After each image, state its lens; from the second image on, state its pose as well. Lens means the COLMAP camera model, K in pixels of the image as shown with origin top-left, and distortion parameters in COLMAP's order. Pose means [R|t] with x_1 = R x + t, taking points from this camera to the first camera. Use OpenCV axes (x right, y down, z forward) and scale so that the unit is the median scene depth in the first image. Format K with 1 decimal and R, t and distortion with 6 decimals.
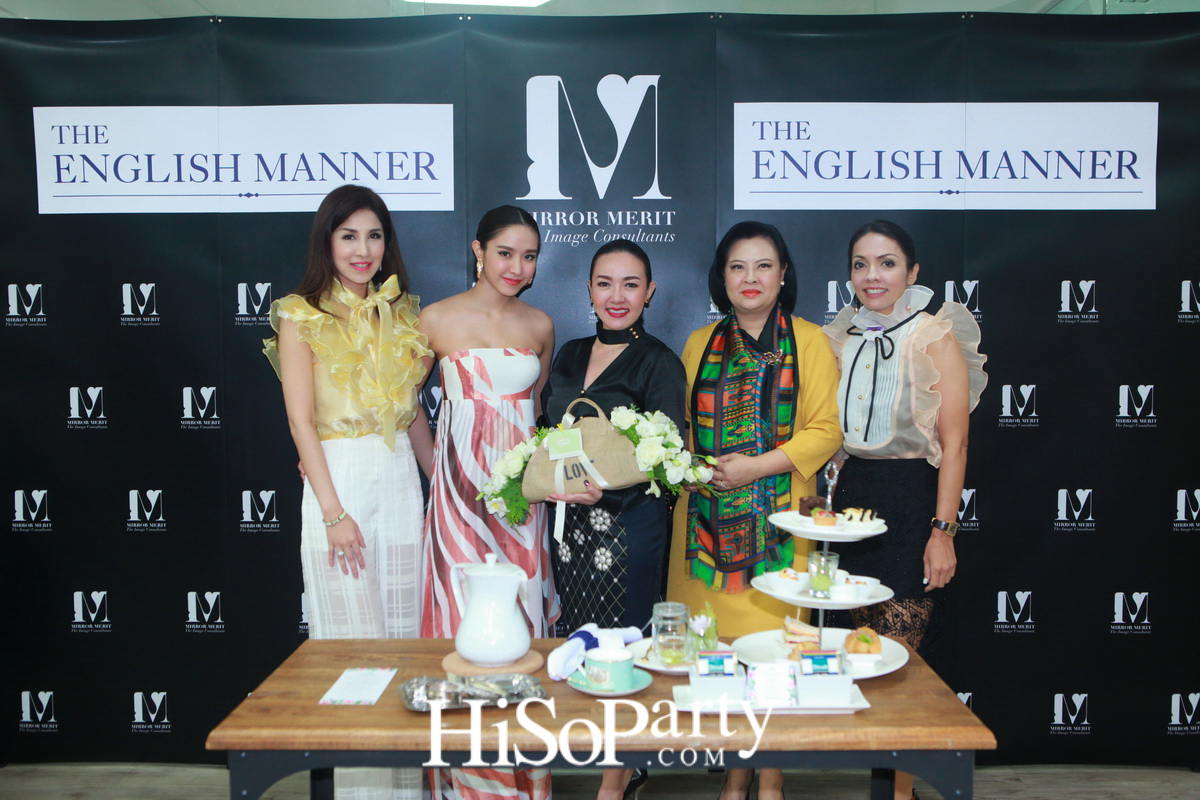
lens RADIAL K [[1195.9, 0, 595.6], [0, 1195.9, 401.1], [0, 0, 1]] dist [0.002272, 0.000000]
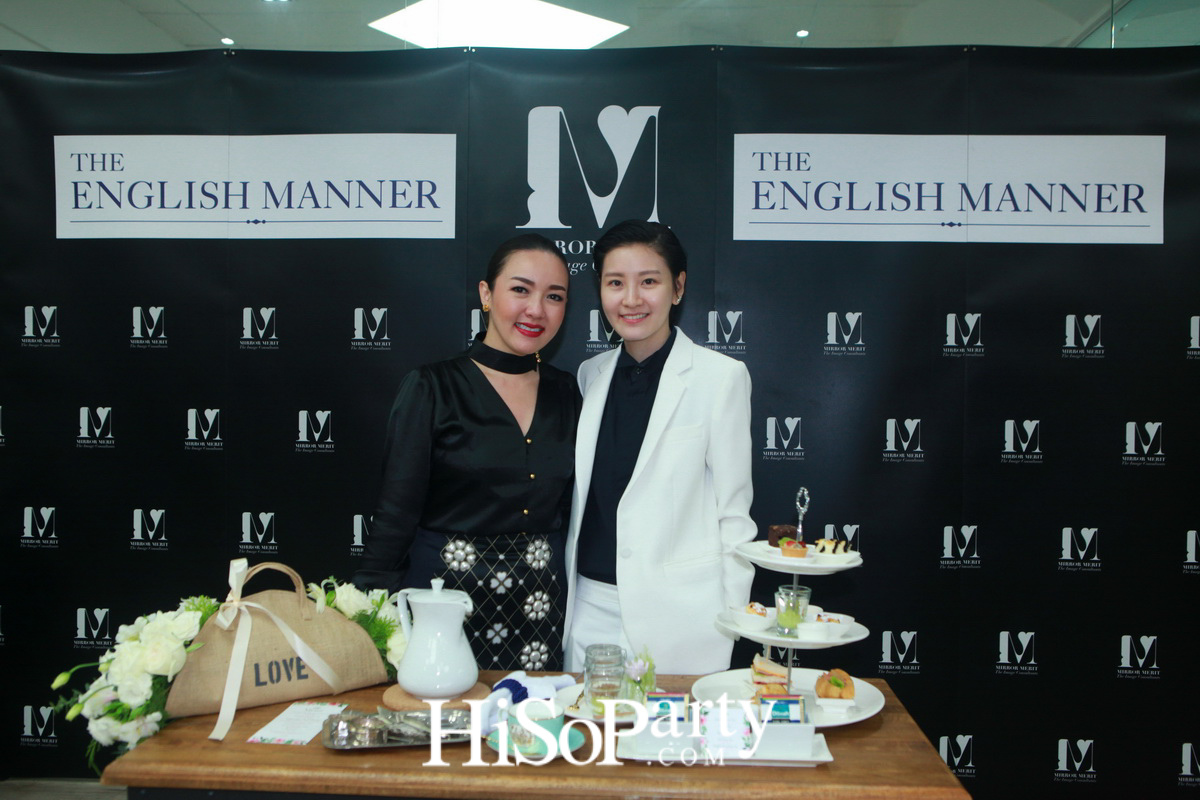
lens RADIAL K [[1089.7, 0, 600.0], [0, 1089.7, 399.7], [0, 0, 1]] dist [-0.007965, 0.000000]
pose [[0.998843, 0.016026, -0.045338, 0.048424], [-0.017876, 0.999012, -0.040693, 0.012293], [0.044641, 0.041456, 0.998143, 0.092996]]
